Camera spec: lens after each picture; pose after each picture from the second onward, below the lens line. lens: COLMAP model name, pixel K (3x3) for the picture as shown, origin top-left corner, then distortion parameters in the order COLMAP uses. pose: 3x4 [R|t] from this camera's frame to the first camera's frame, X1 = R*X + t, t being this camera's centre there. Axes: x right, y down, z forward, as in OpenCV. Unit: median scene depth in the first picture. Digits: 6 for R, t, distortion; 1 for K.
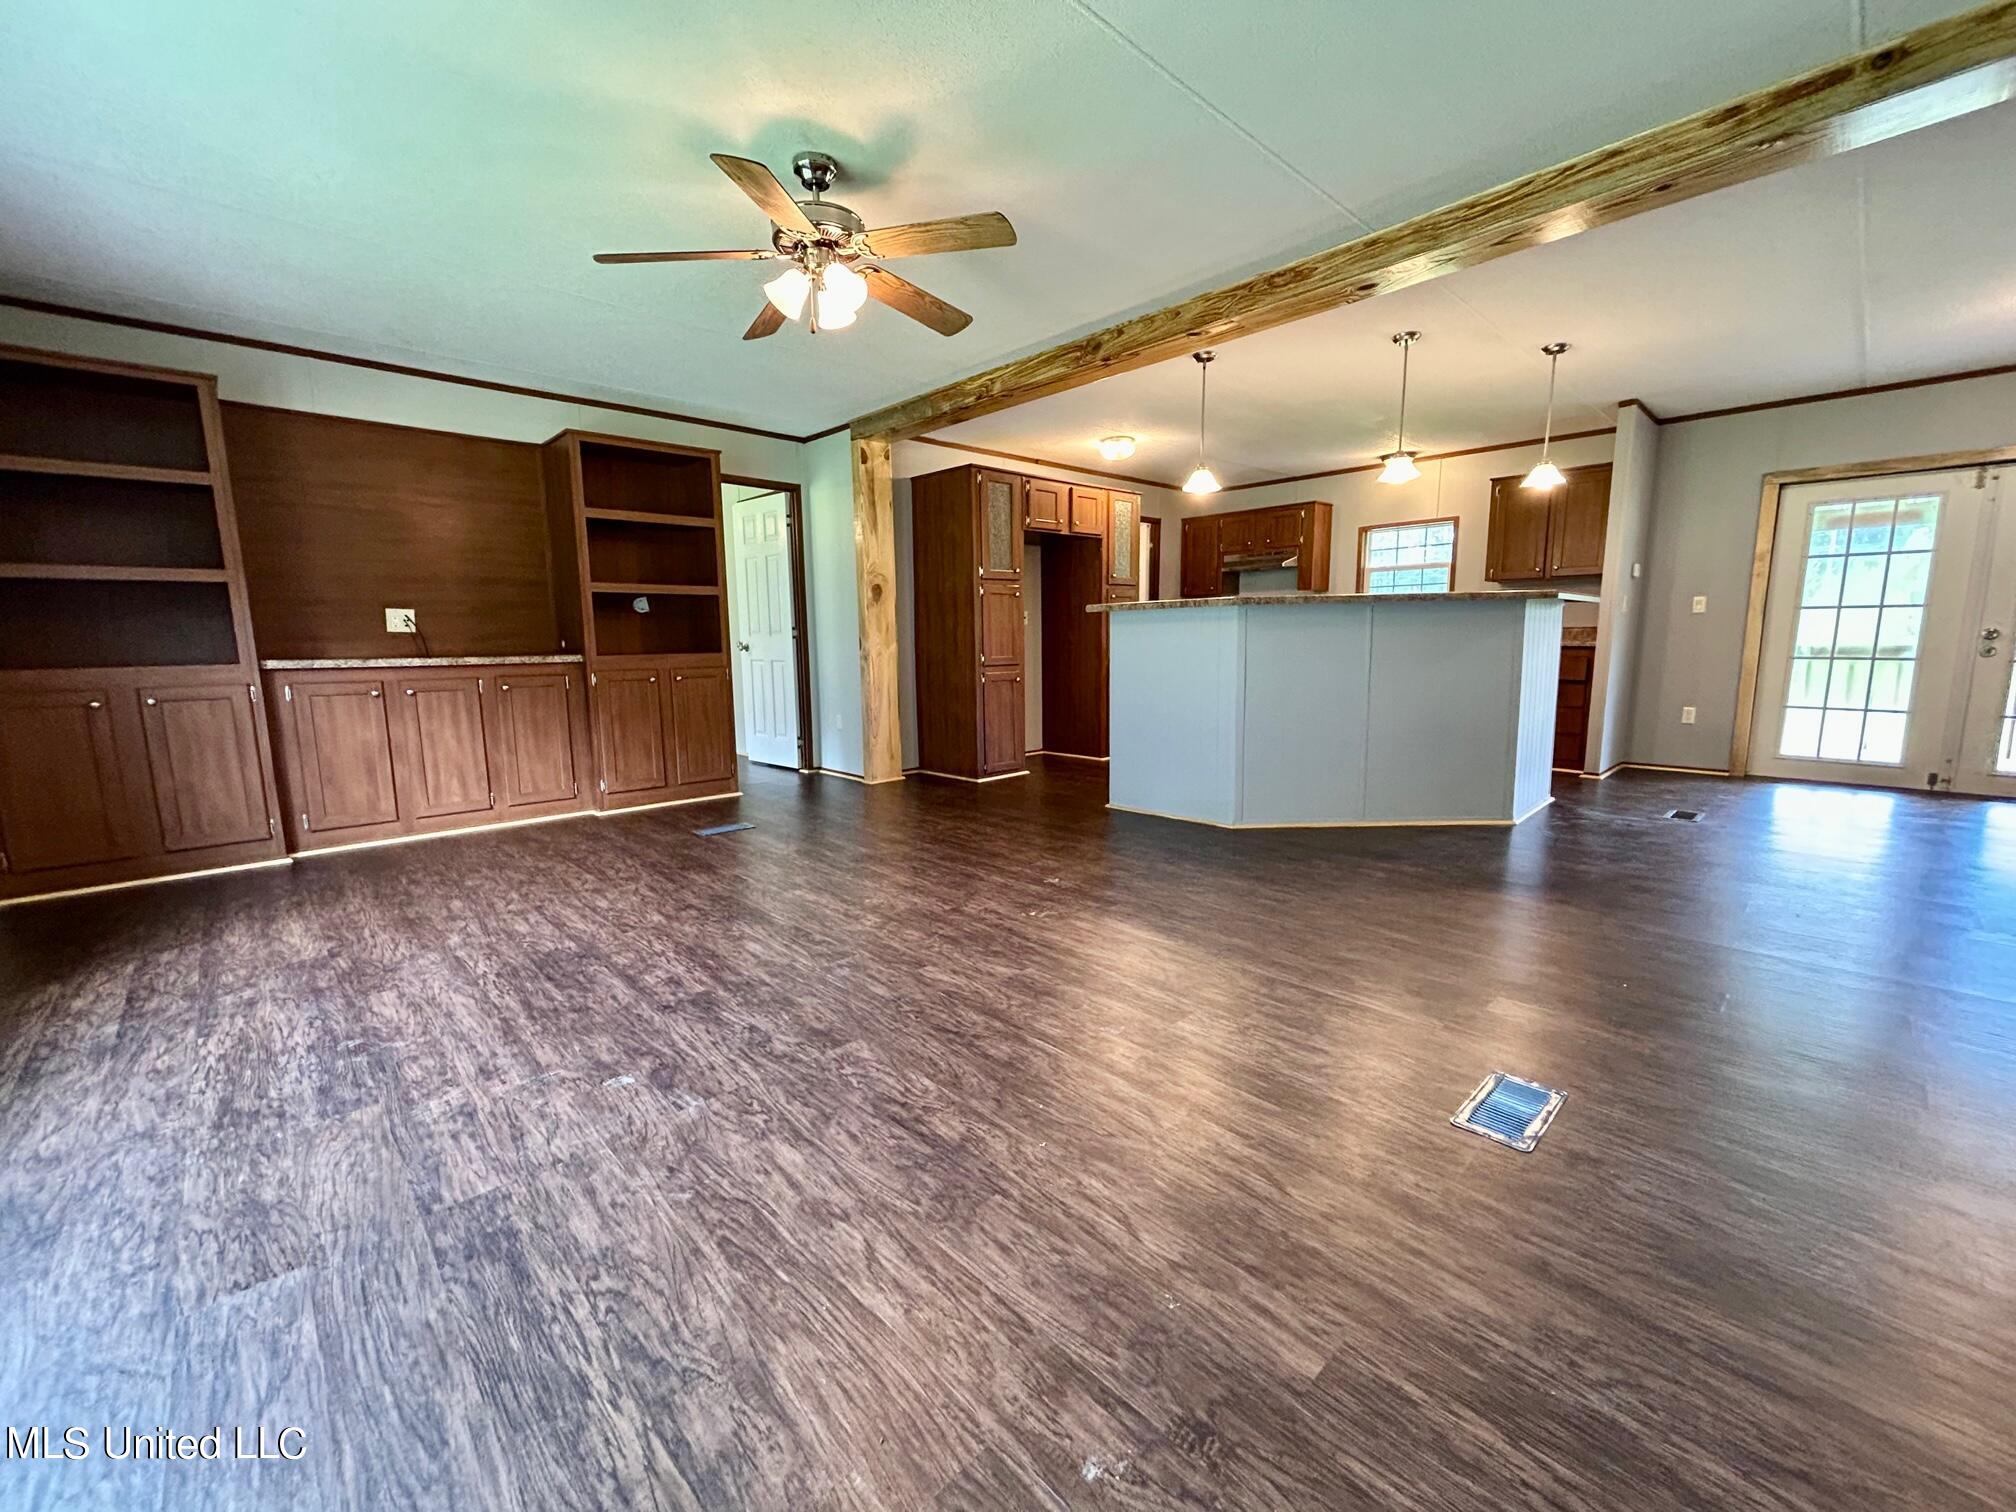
lens RADIAL K [[823.2, 0, 1007.9], [0, 823.2, 756.9], [0, 0, 1]] dist [0.001491, 0.001121]
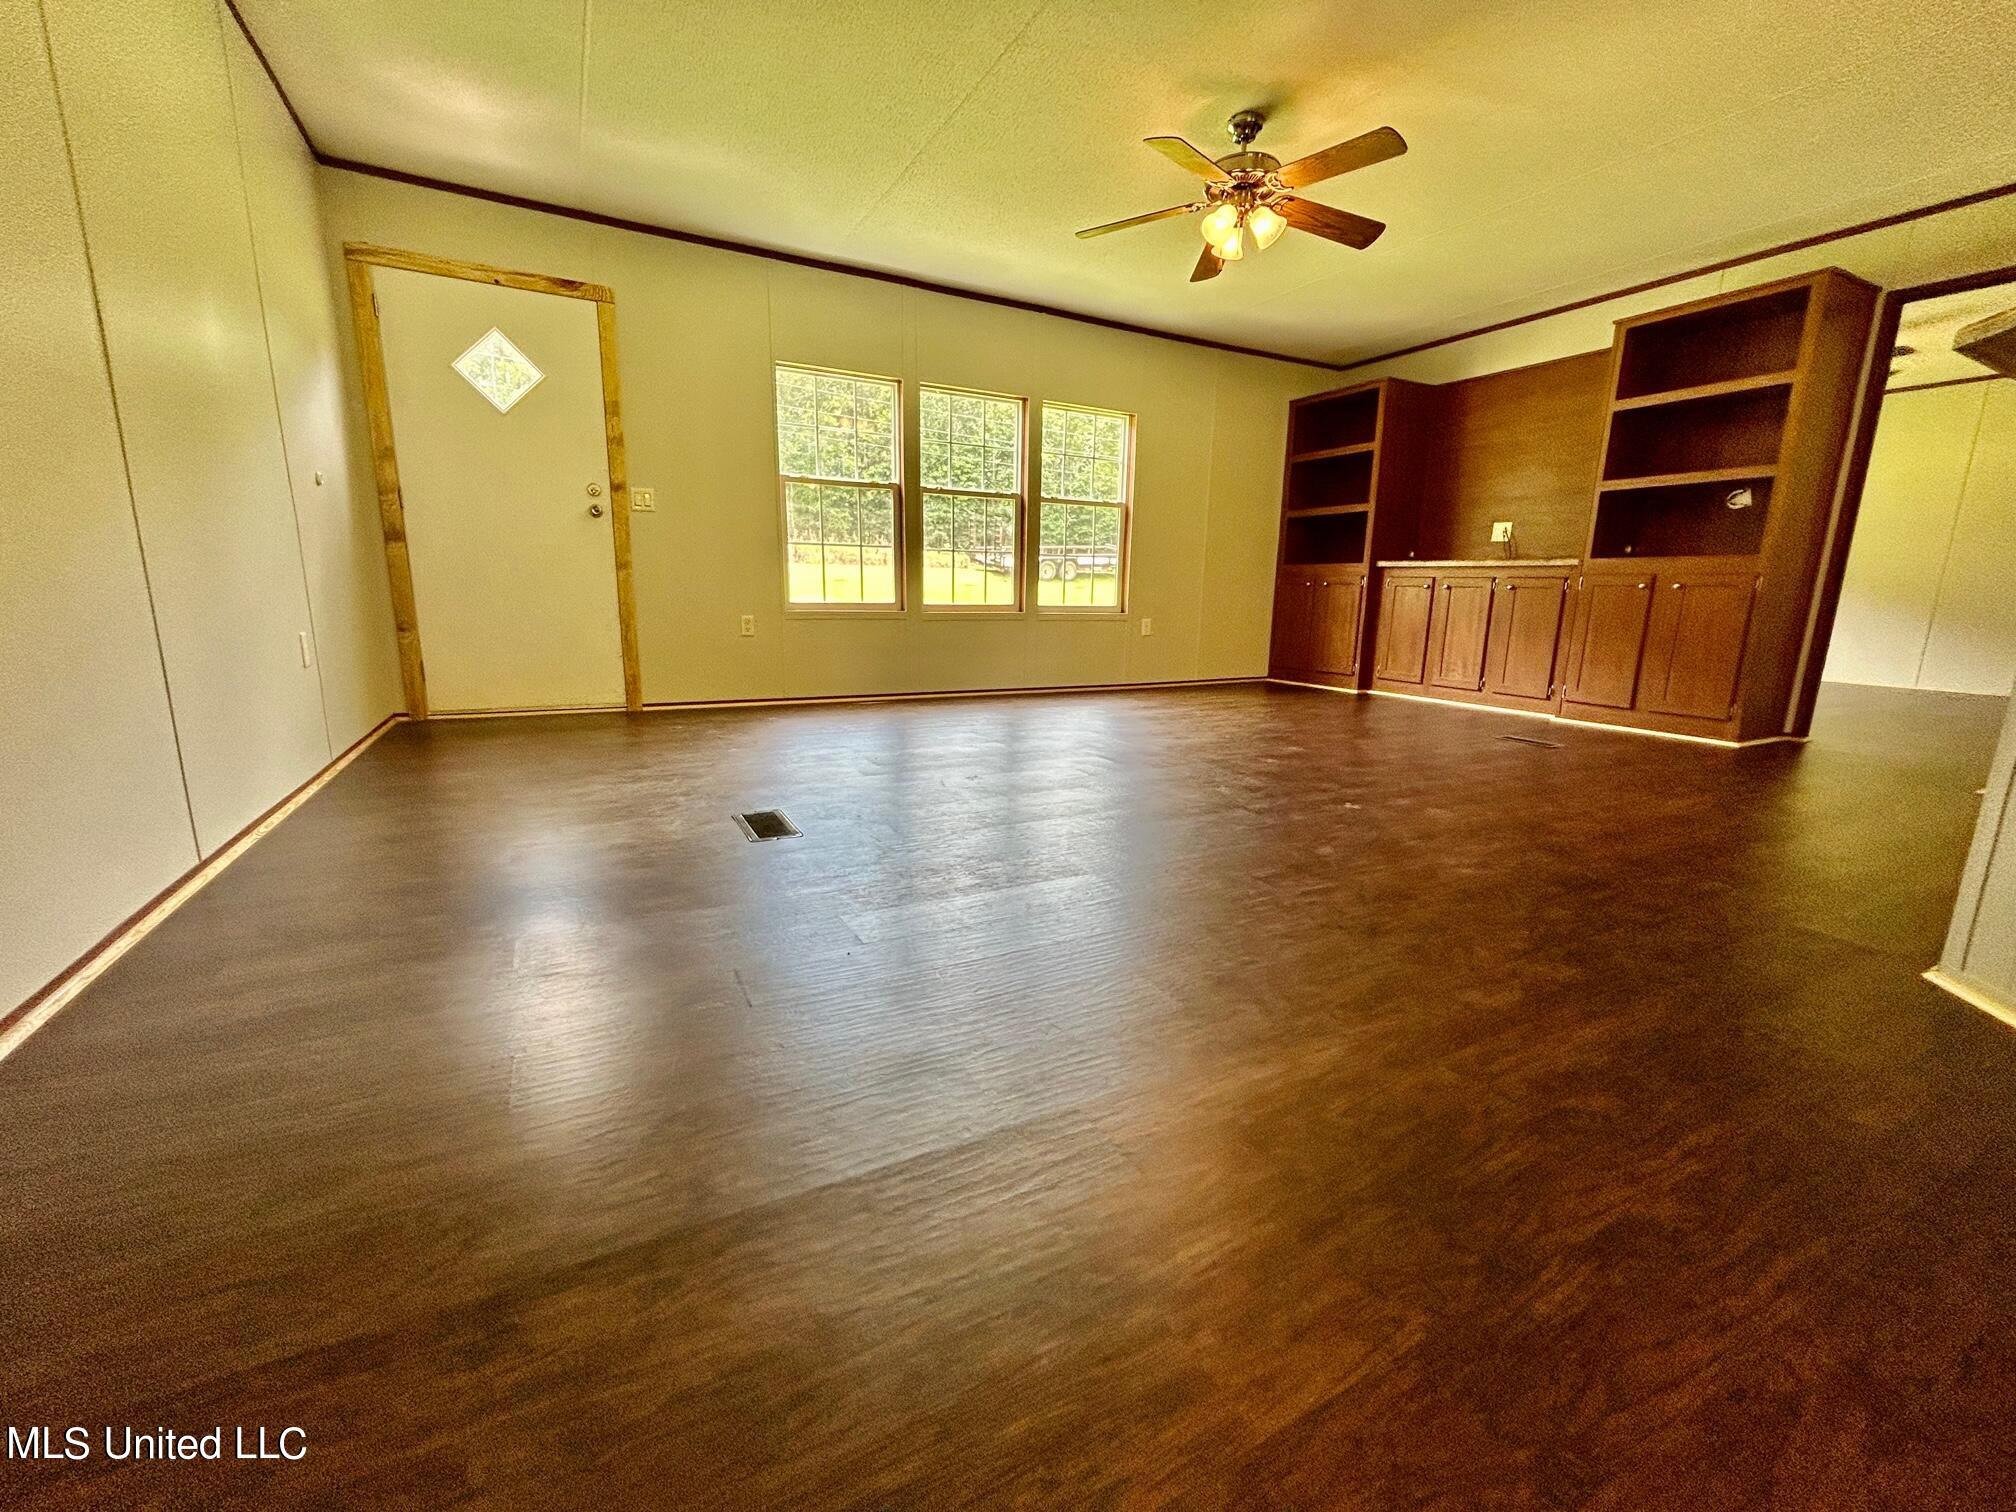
lens RADIAL K [[823.2, 0, 1009.9], [0, 823.2, 750.1], [0, 0, 1]] dist [0.001491, 0.001121]
pose [[-0.259815, 0.194395, -0.945889, 0.634708], [-0.155871, 0.958241, 0.239748, -0.031817], [0.952996, 0.209726, -0.218665, 0.596165]]
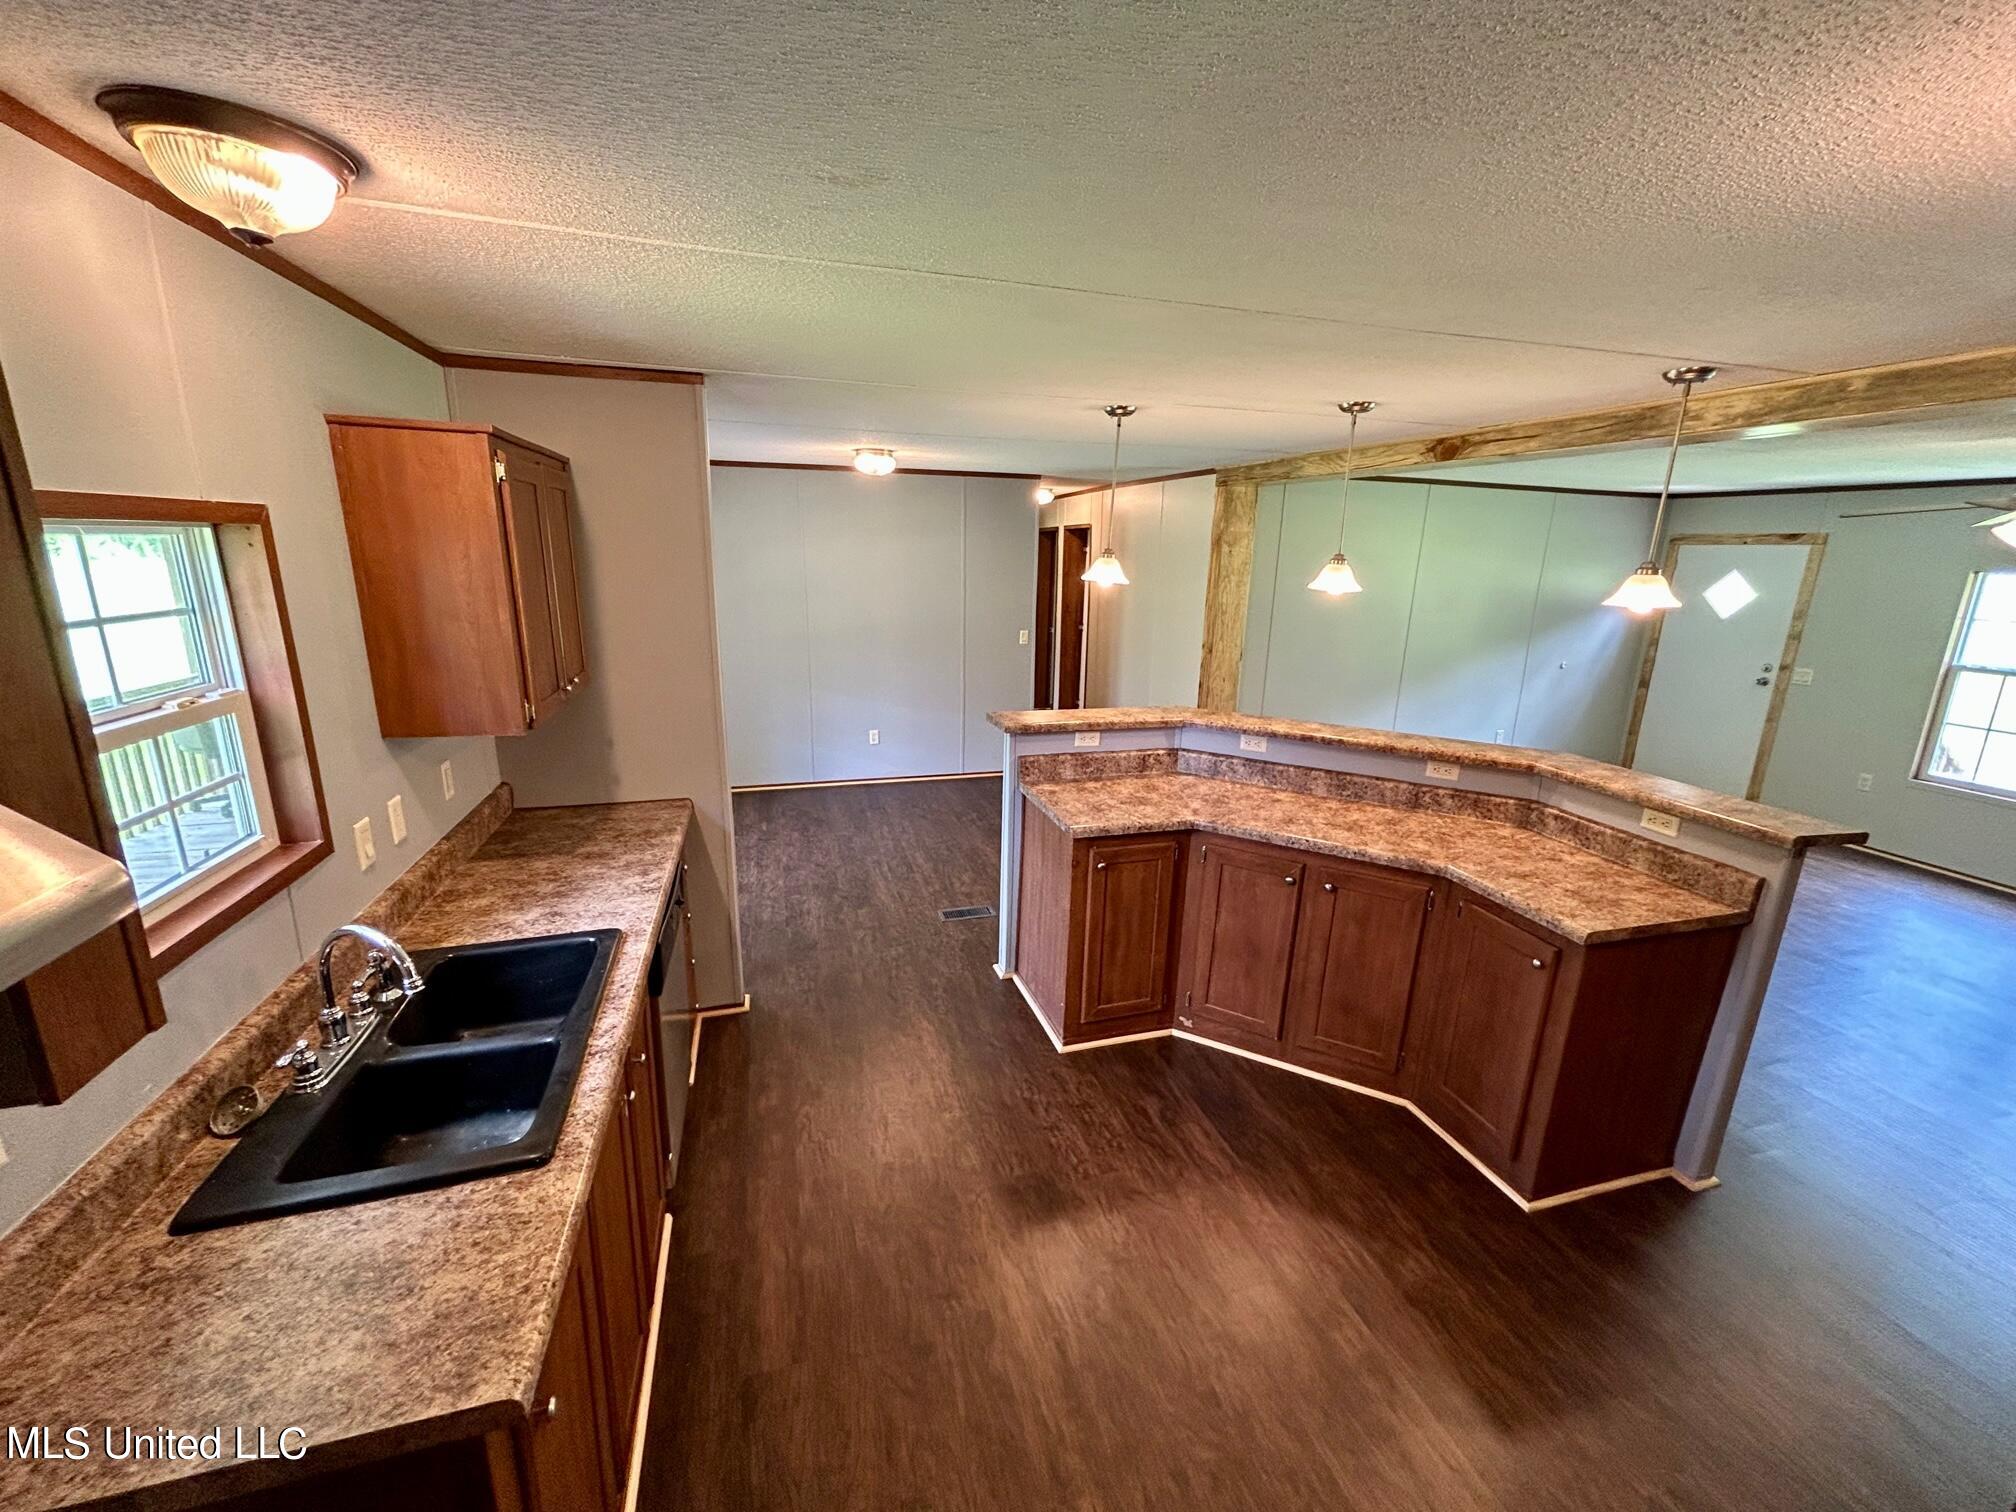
lens RADIAL K [[823.2, 0, 1014.8], [0, 823.2, 757.8], [0, 0, 1]] dist [0.001491, 0.001121]
pose [[-0.894744, -0.127170, 0.428091, 0.346583], [0.039268, 0.932480, 0.359080, -0.396497], [-0.444850, 0.338095, -0.829337, 1.562753]]
